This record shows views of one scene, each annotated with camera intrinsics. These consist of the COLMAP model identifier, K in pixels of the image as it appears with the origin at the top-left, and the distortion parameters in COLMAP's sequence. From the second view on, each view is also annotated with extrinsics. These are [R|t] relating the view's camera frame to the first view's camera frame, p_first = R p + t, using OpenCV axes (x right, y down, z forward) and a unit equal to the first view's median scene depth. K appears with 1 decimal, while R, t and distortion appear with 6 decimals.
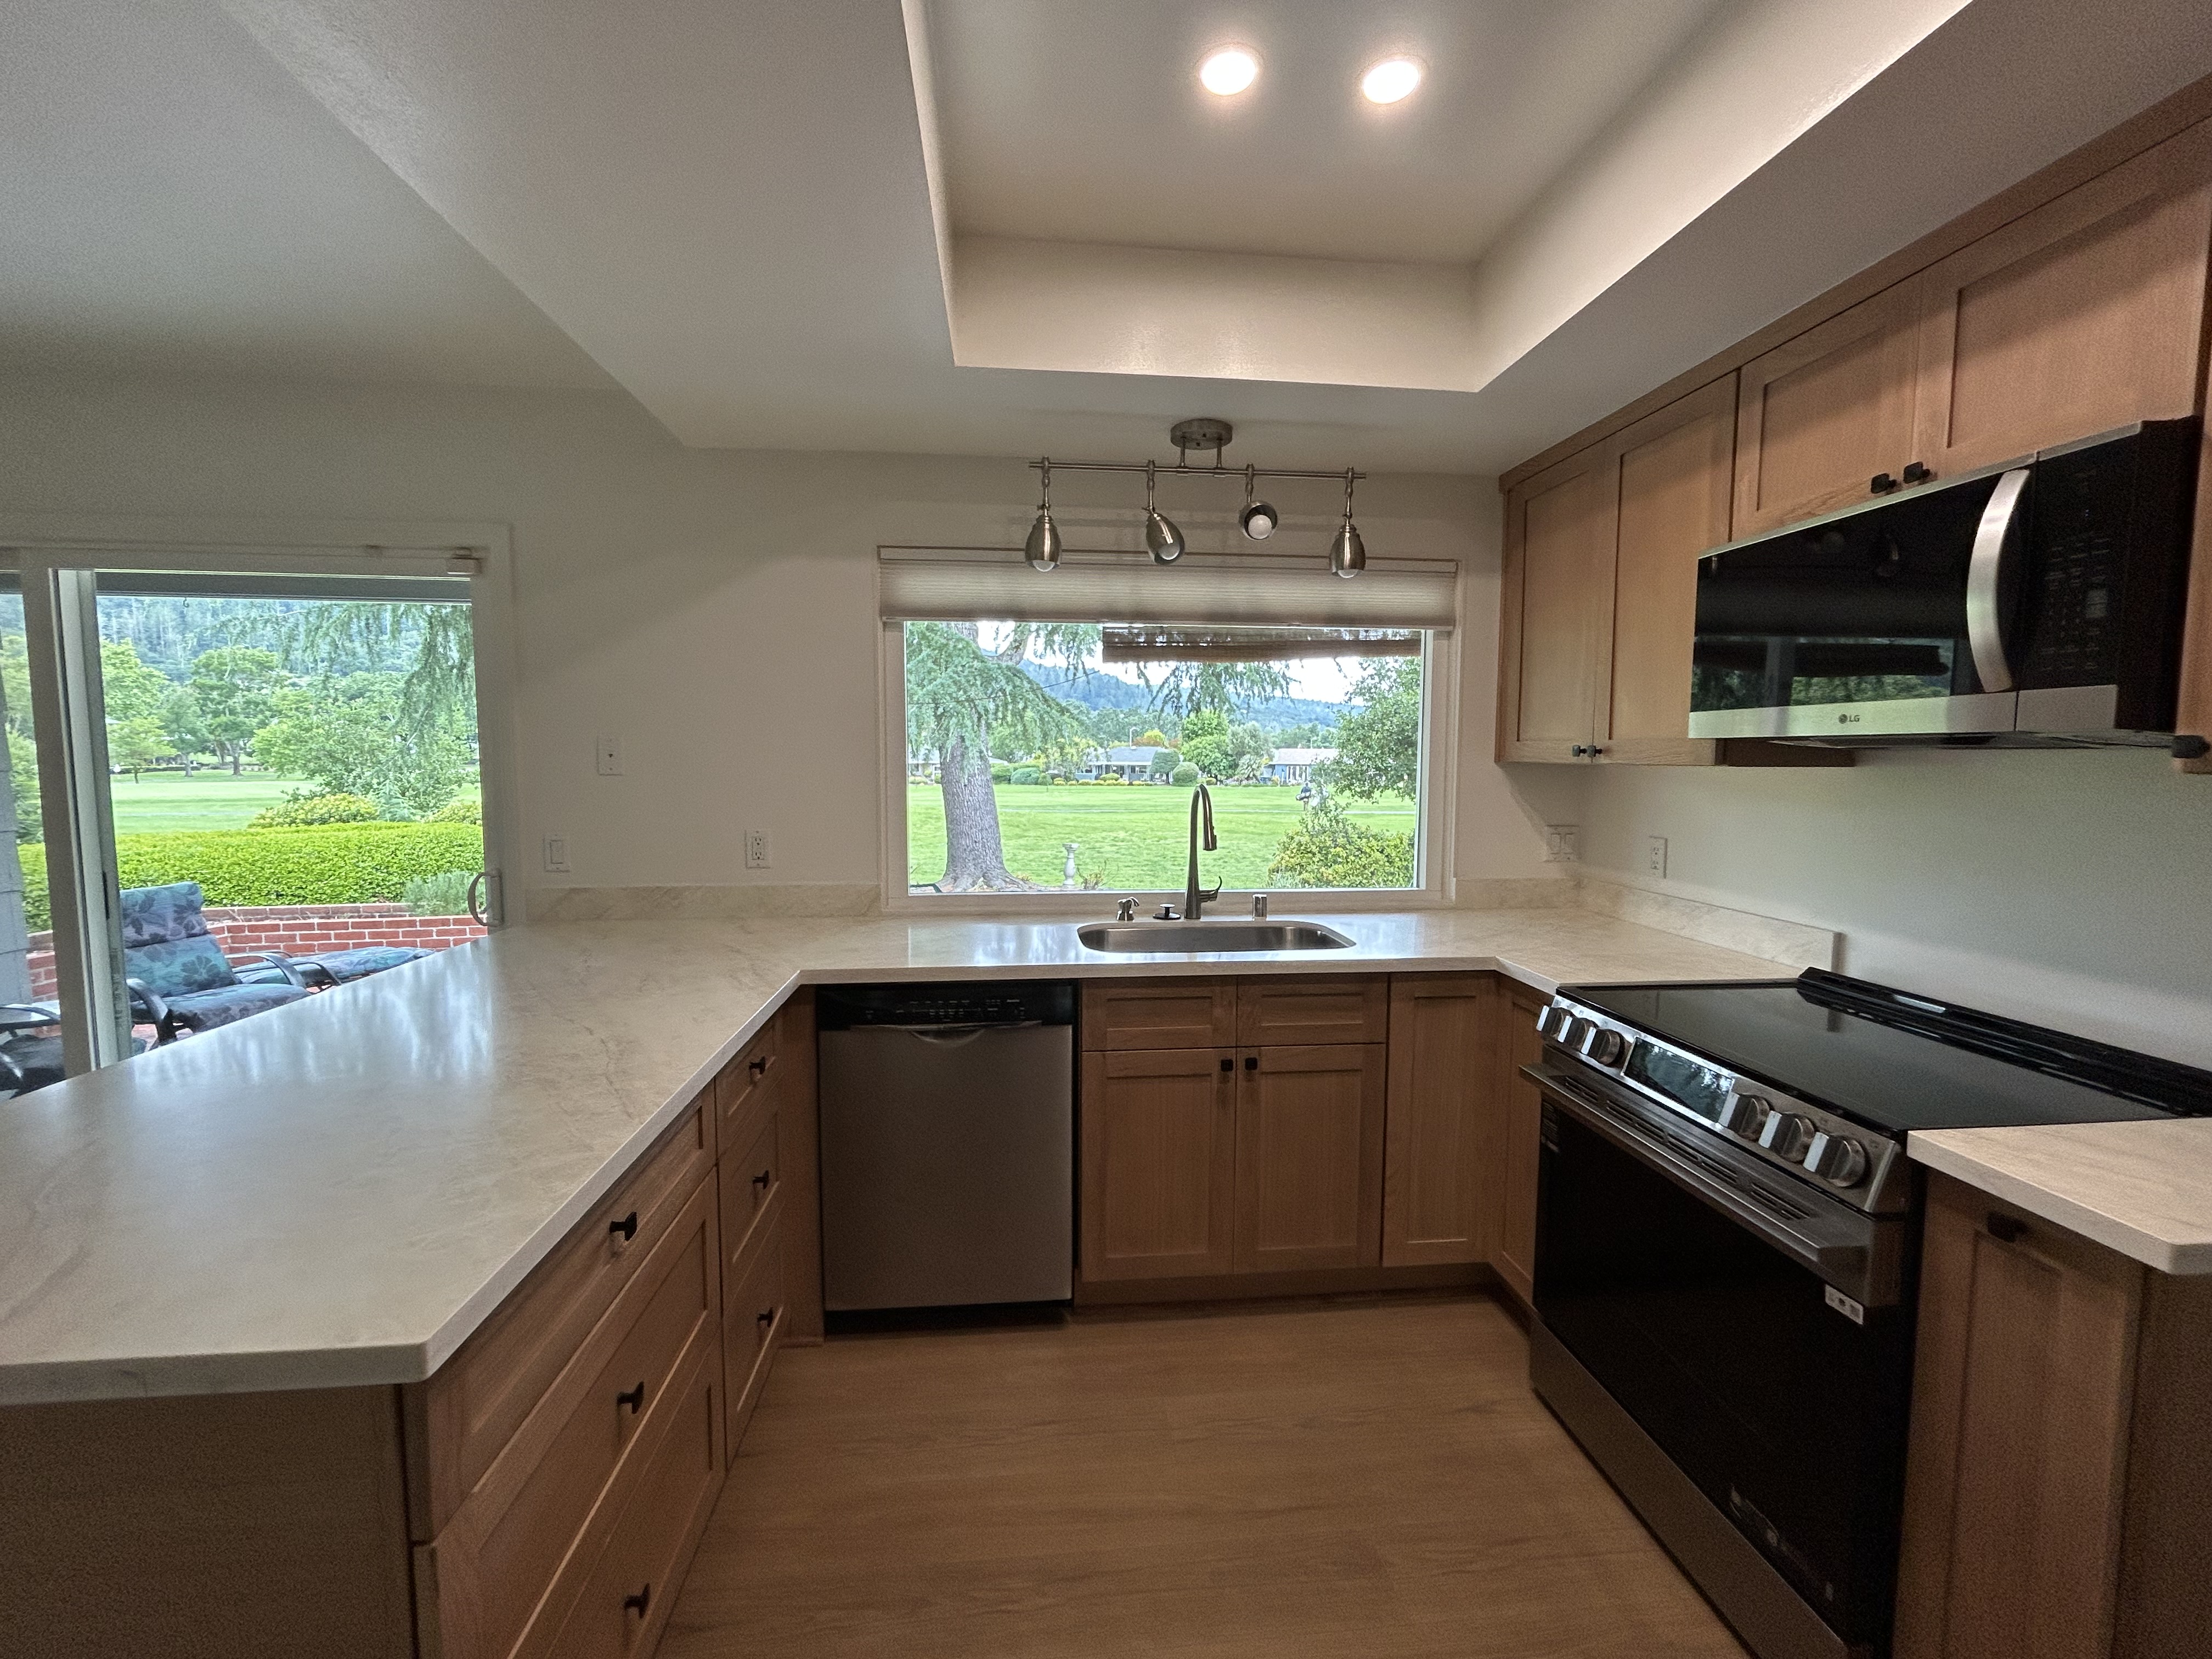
lens RADIAL K [[902.7, 0, 1101.9], [0, 902.7, 822.2], [0, 0, 1]] dist [-0.001848, -0.000250]
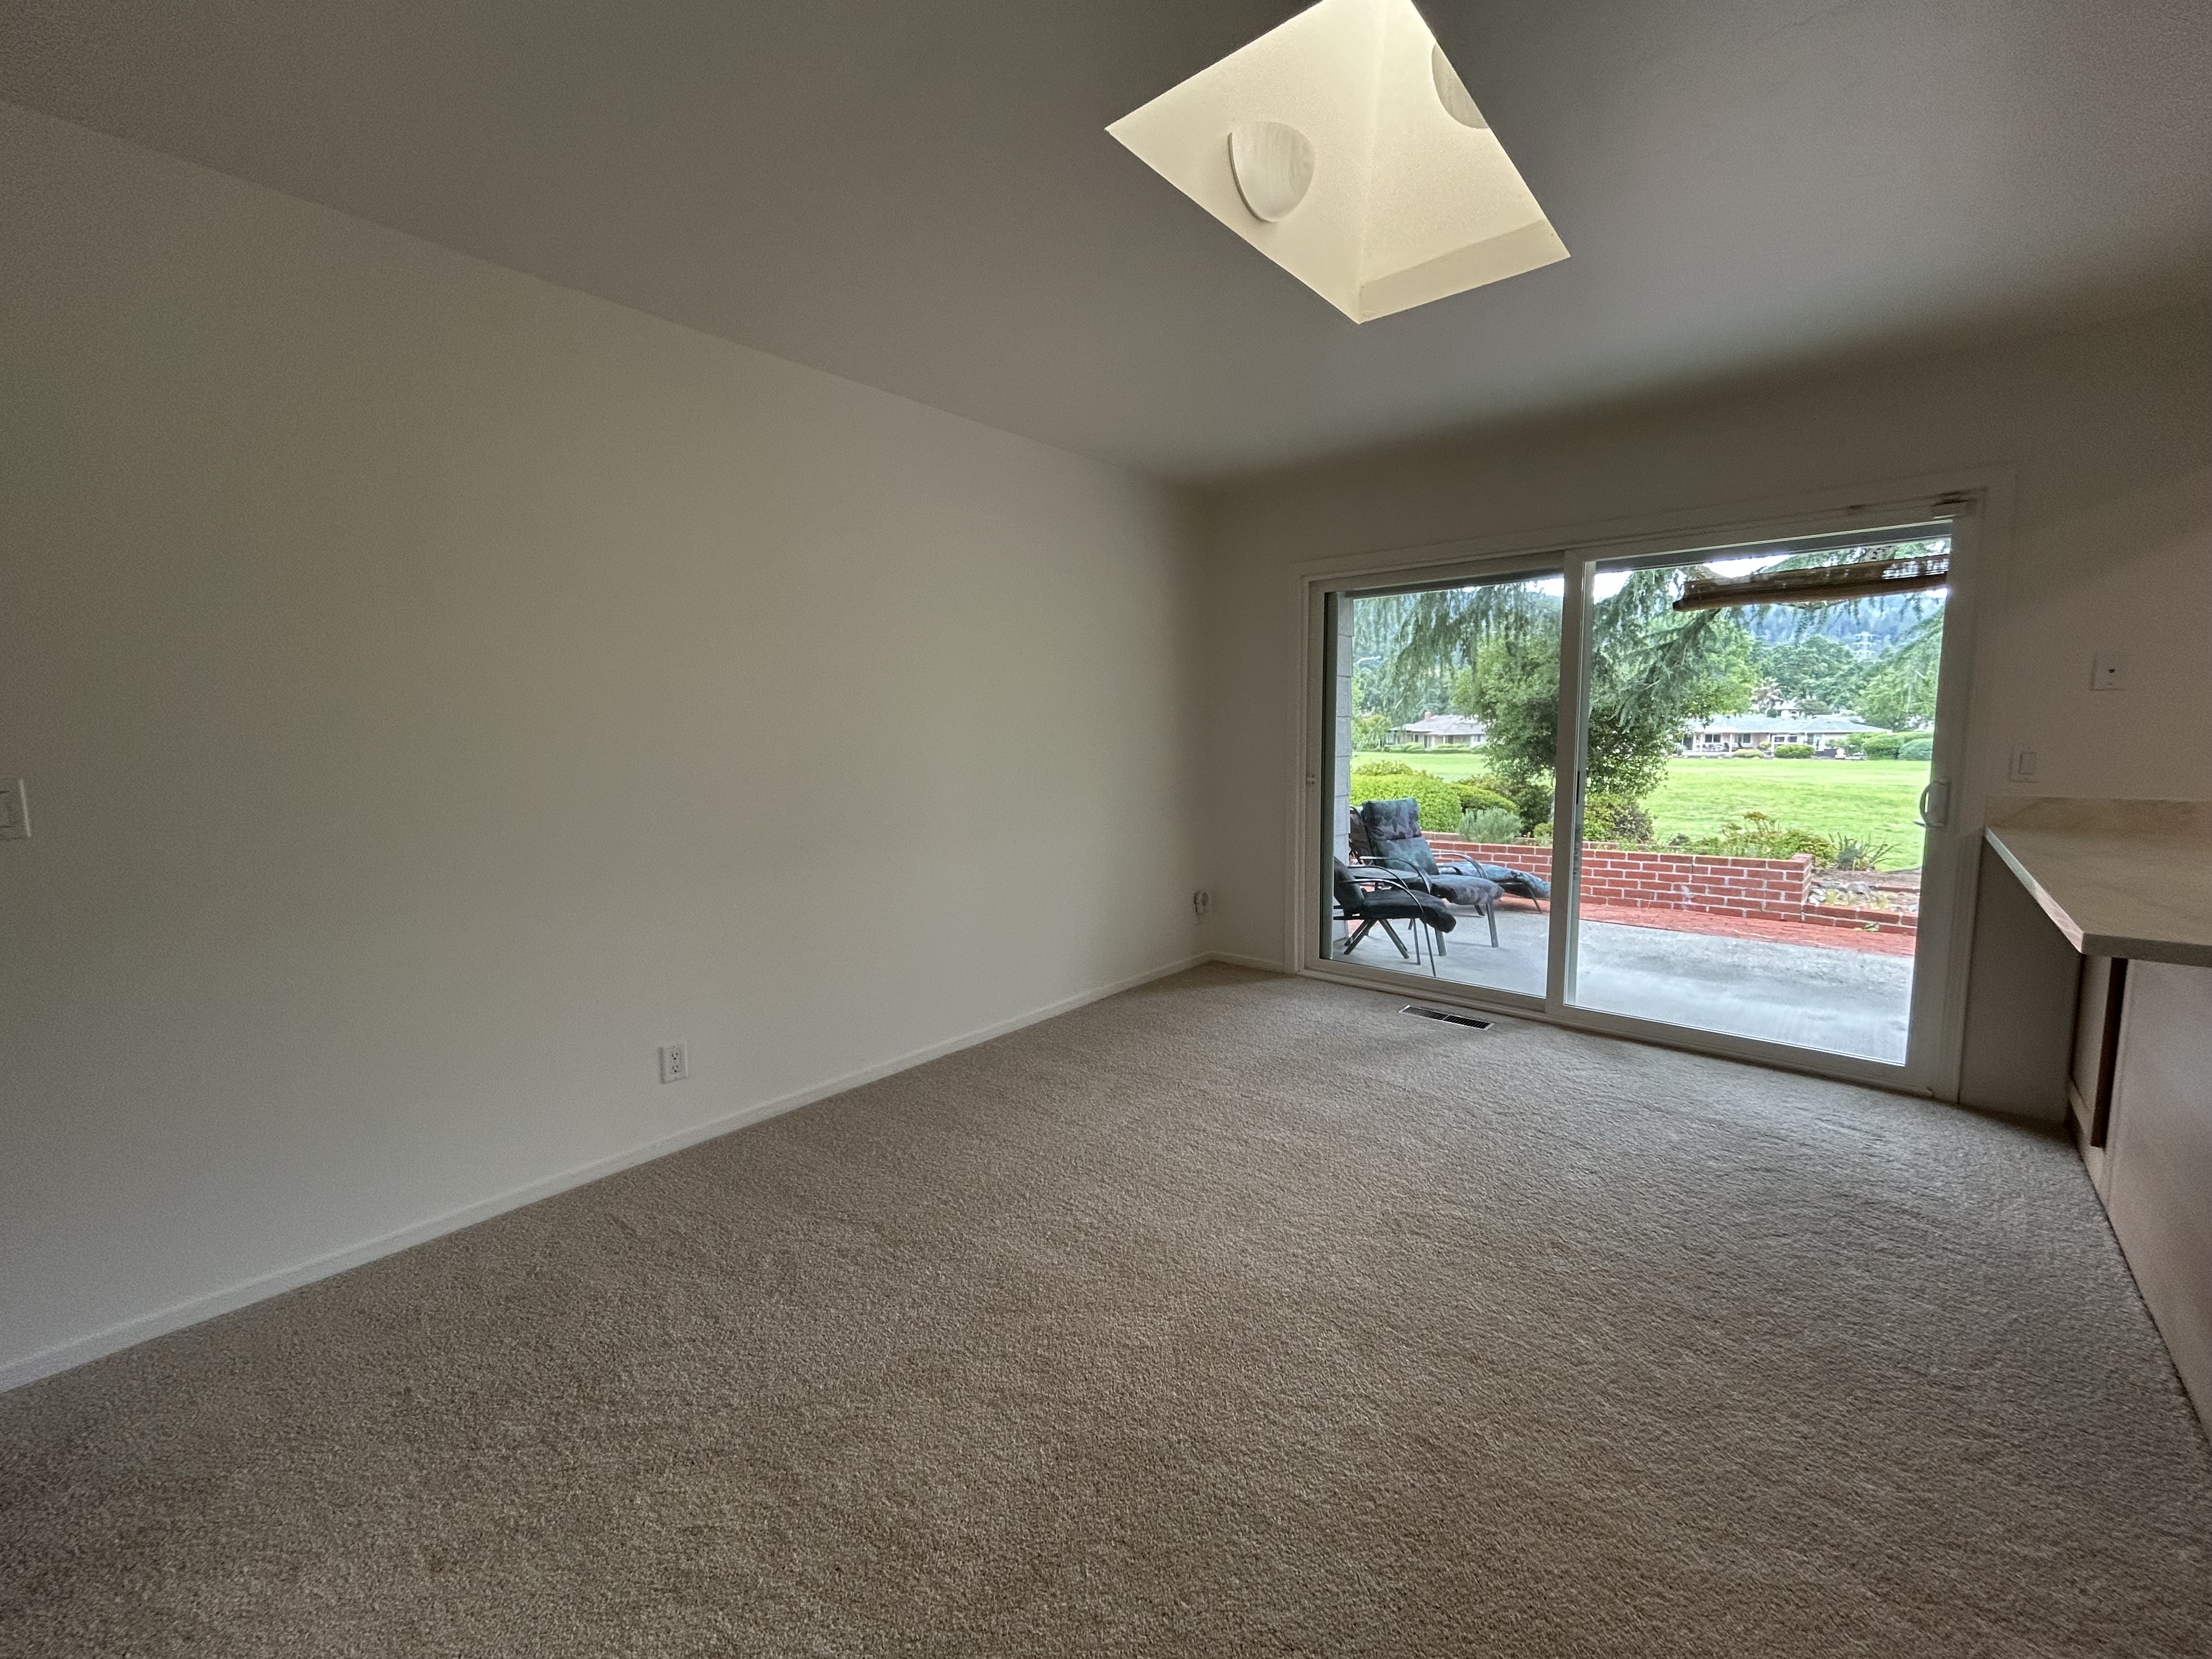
lens RADIAL K [[902.7, 0, 1099.2], [0, 902.7, 823.0], [0, 0, 1]] dist [-0.001848, -0.000250]
pose [[0.689704, 0.066088, -0.721069, -0.634514], [-0.043284, 0.997808, 0.050050, 0.106020], [0.722796, -0.003309, 0.691053, -0.599887]]
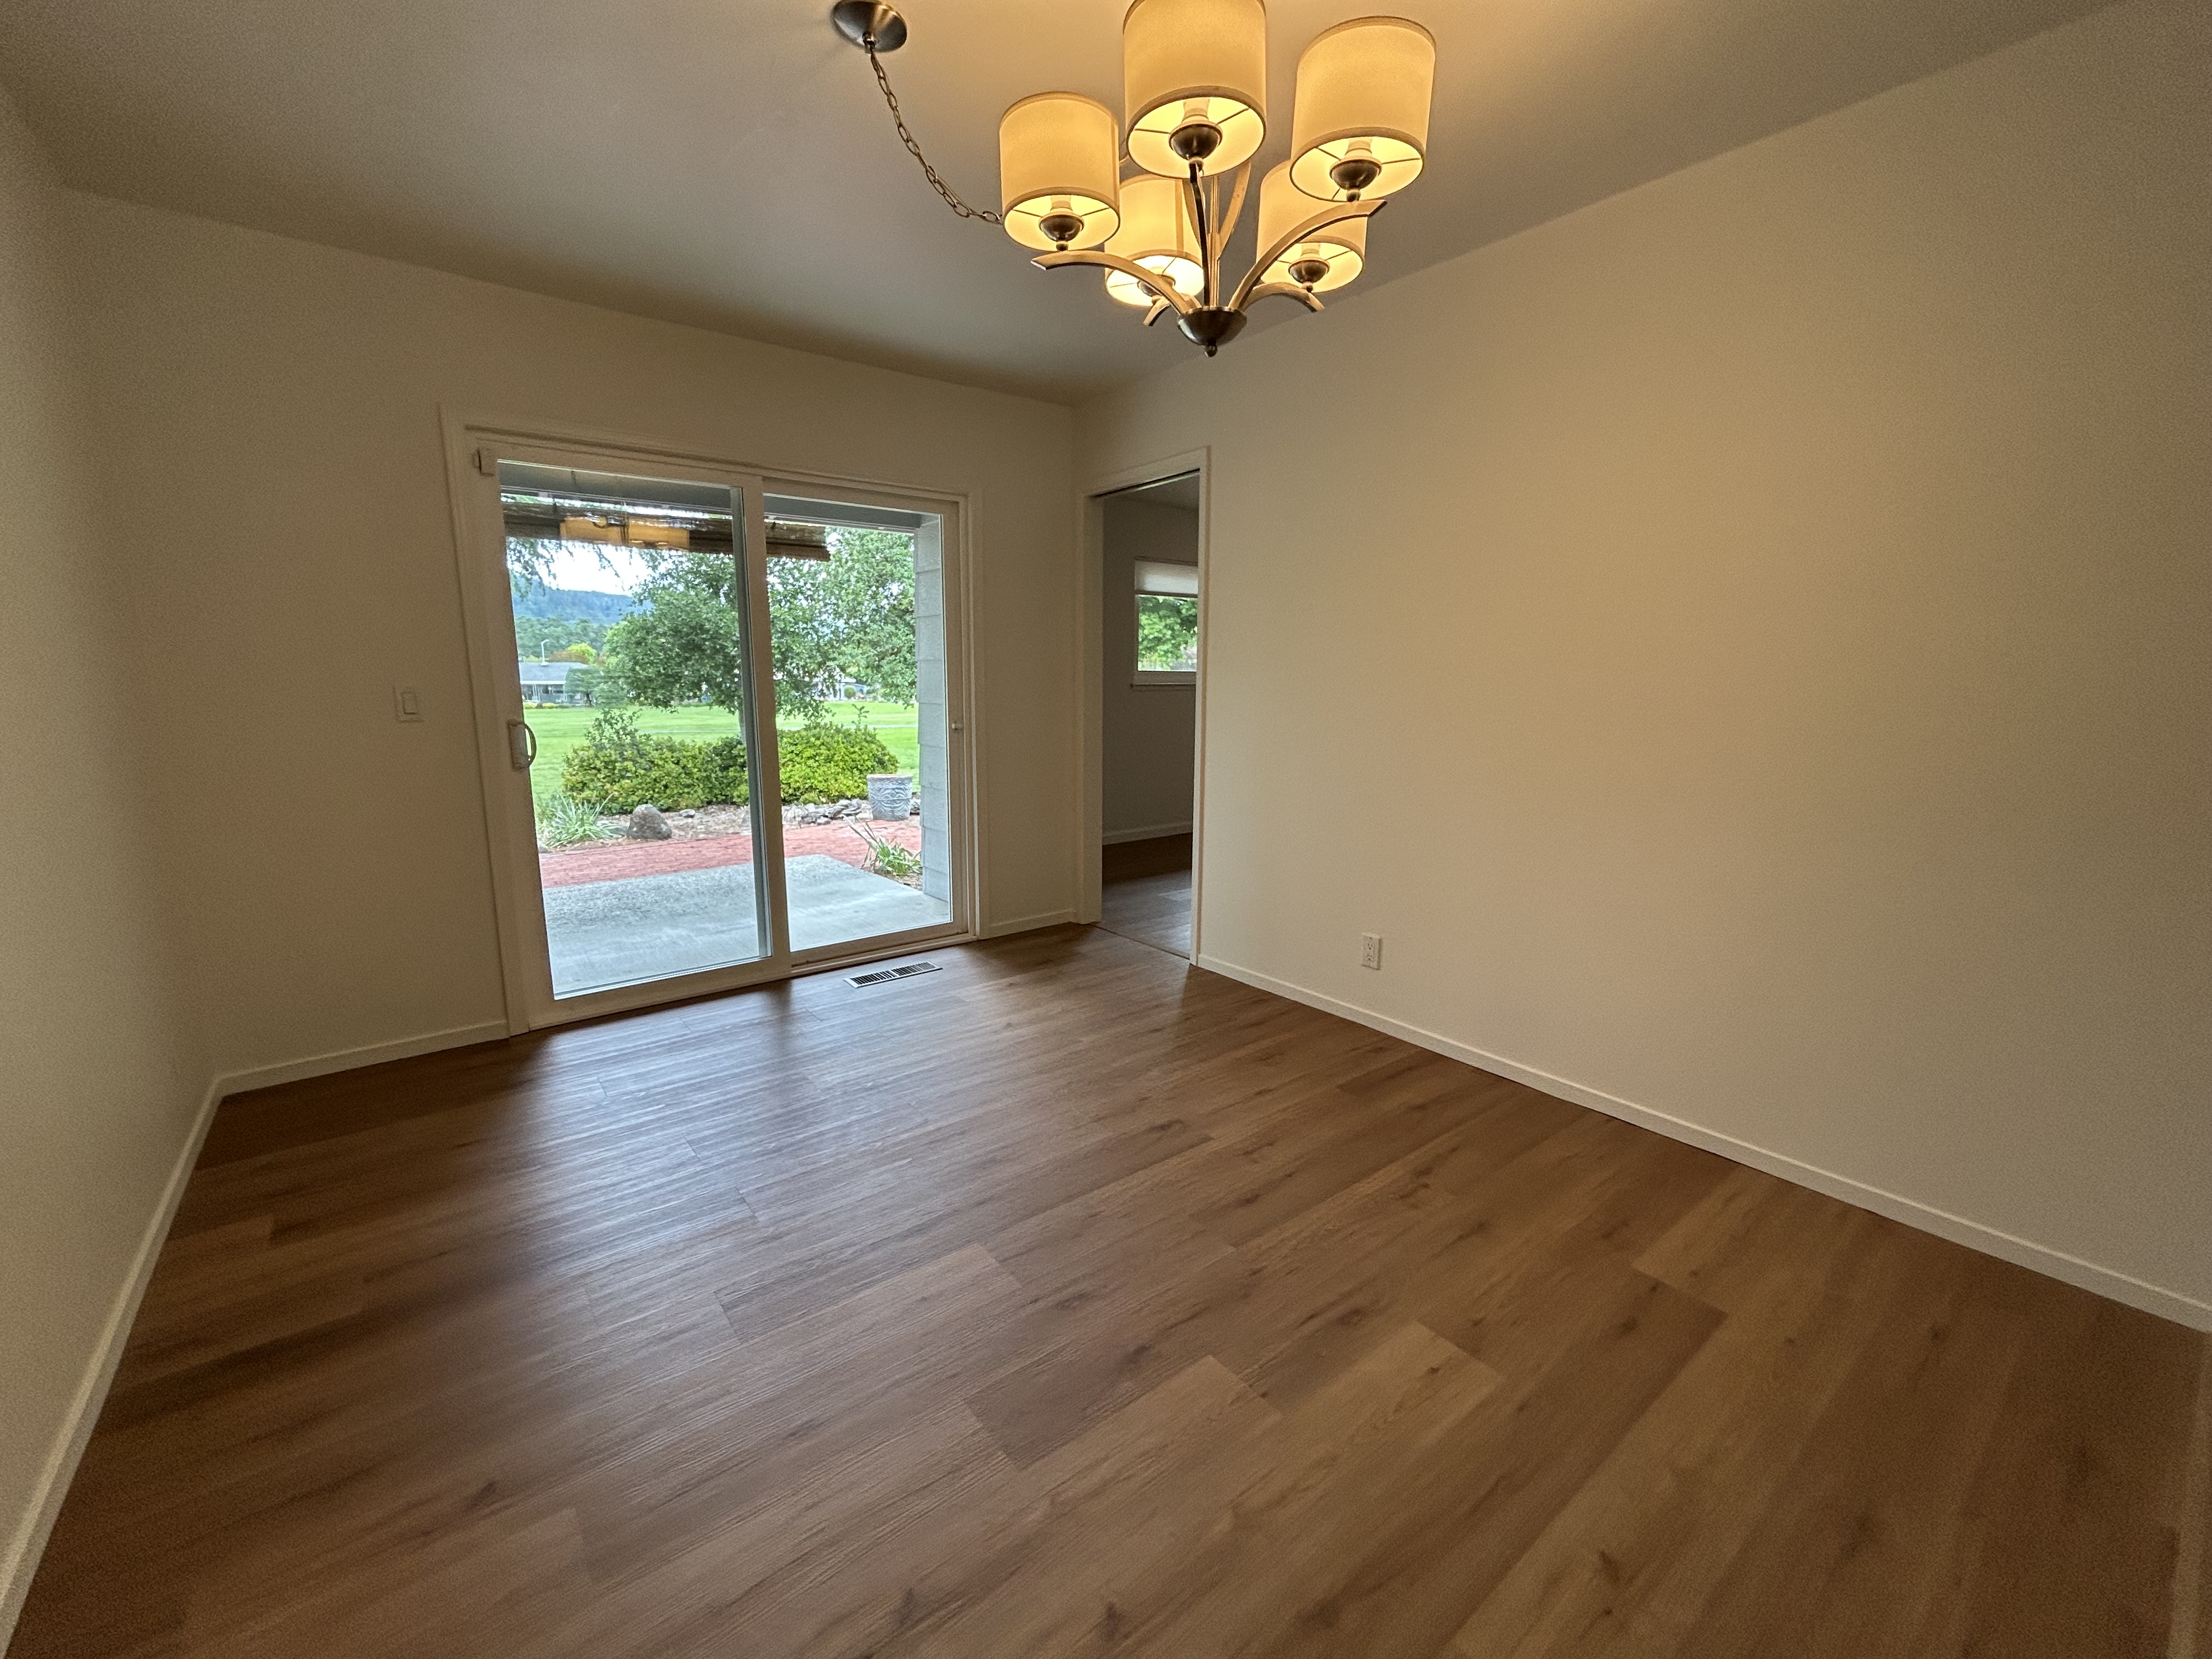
lens RADIAL K [[902.7, 0, 1096.0], [0, 902.7, 824.2], [0, 0, 1]] dist [-0.001848, -0.000250]
pose [[0.849193, -0.091631, 0.520072, 1.058864], [0.043611, 0.993636, 0.103857, 0.098190], [-0.526279, -0.065514, 0.847785, -0.242158]]
